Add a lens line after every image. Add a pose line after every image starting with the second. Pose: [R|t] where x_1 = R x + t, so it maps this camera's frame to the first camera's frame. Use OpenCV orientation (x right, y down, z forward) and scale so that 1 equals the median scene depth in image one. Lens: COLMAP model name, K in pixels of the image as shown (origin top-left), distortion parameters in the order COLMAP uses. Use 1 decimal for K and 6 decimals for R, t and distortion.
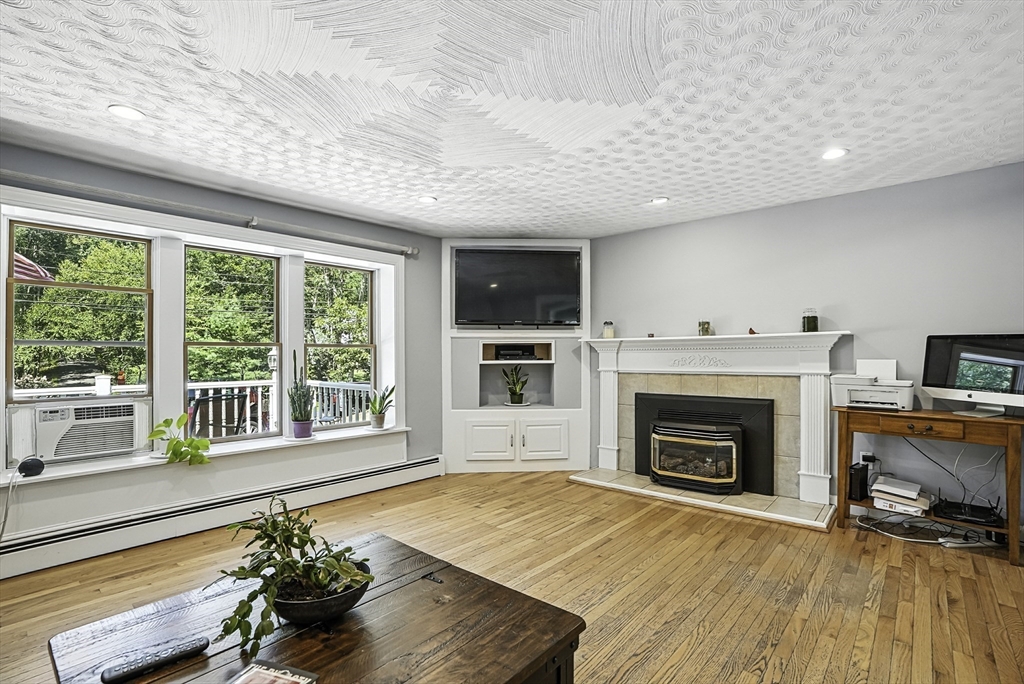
lens RADIAL K [[481.8, 0, 505.1], [0, 481.8, 348.7], [0, 0, 1]] dist [-0.048742, 0.012226]
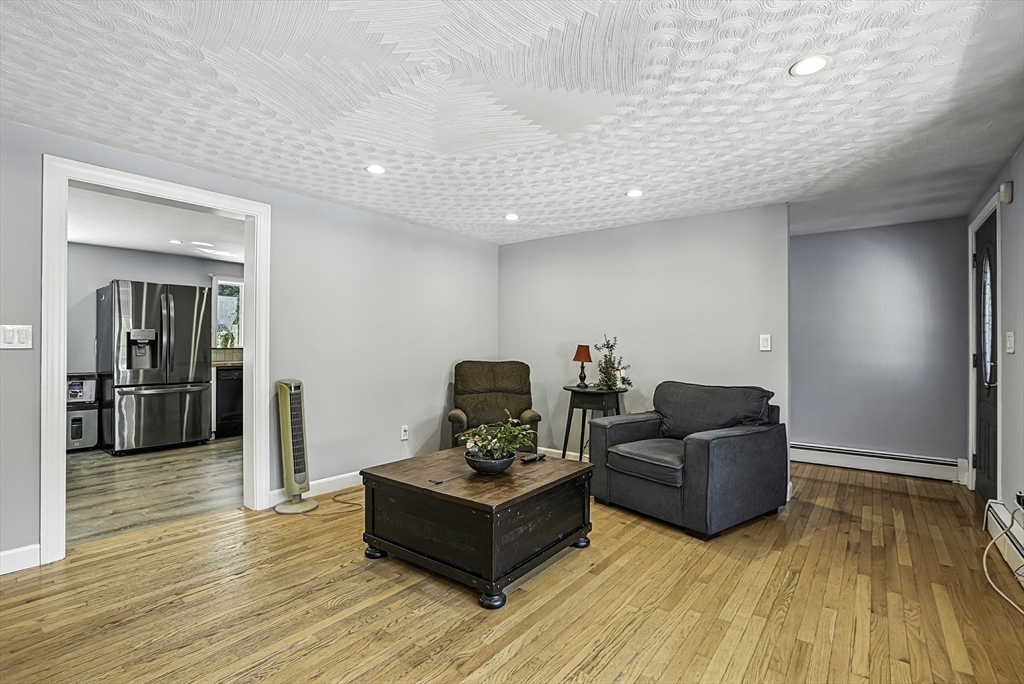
lens RADIAL K [[481.8, 0, 511.0], [0, 481.8, 341.8], [0, 0, 1]] dist [-0.048742, 0.012226]
pose [[-0.998352, -0.003348, -0.057294, -0.113252], [-0.002569, 0.999903, -0.013681, 0.009104], [0.057334, -0.013511, -0.998264, 0.969453]]
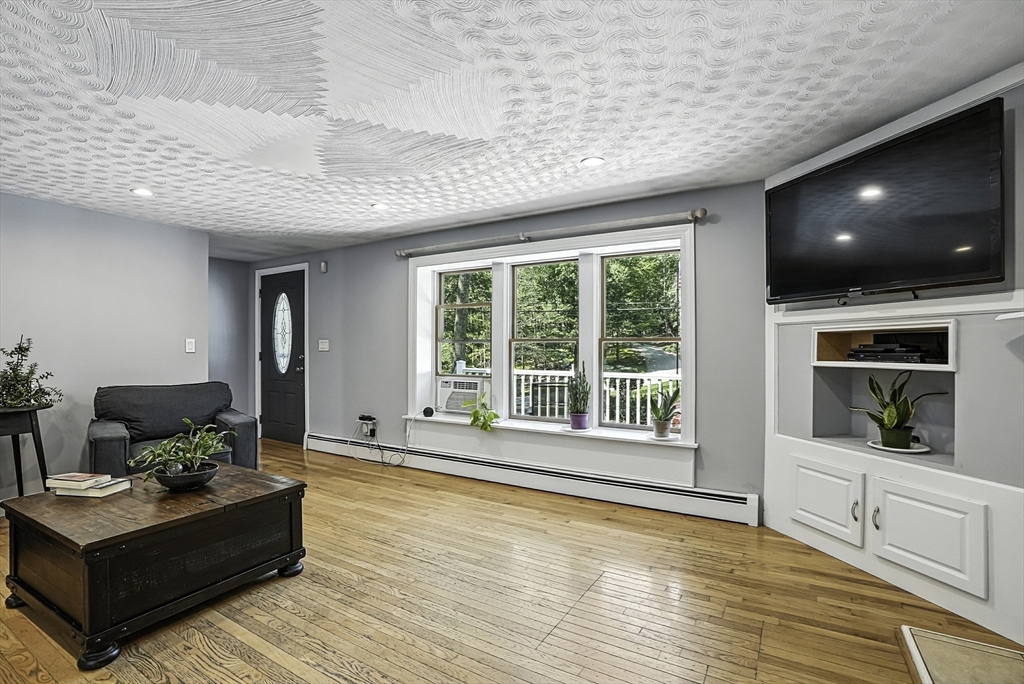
lens RADIAL K [[481.8, 0, 509.4], [0, 481.8, 344.0], [0, 0, 1]] dist [-0.048742, 0.012226]
pose [[0.187827, -0.004818, -0.982190, 0.527177], [0.008574, 0.999958, -0.003265, 0.003115], [0.982165, -0.007808, 0.187860, 0.600454]]
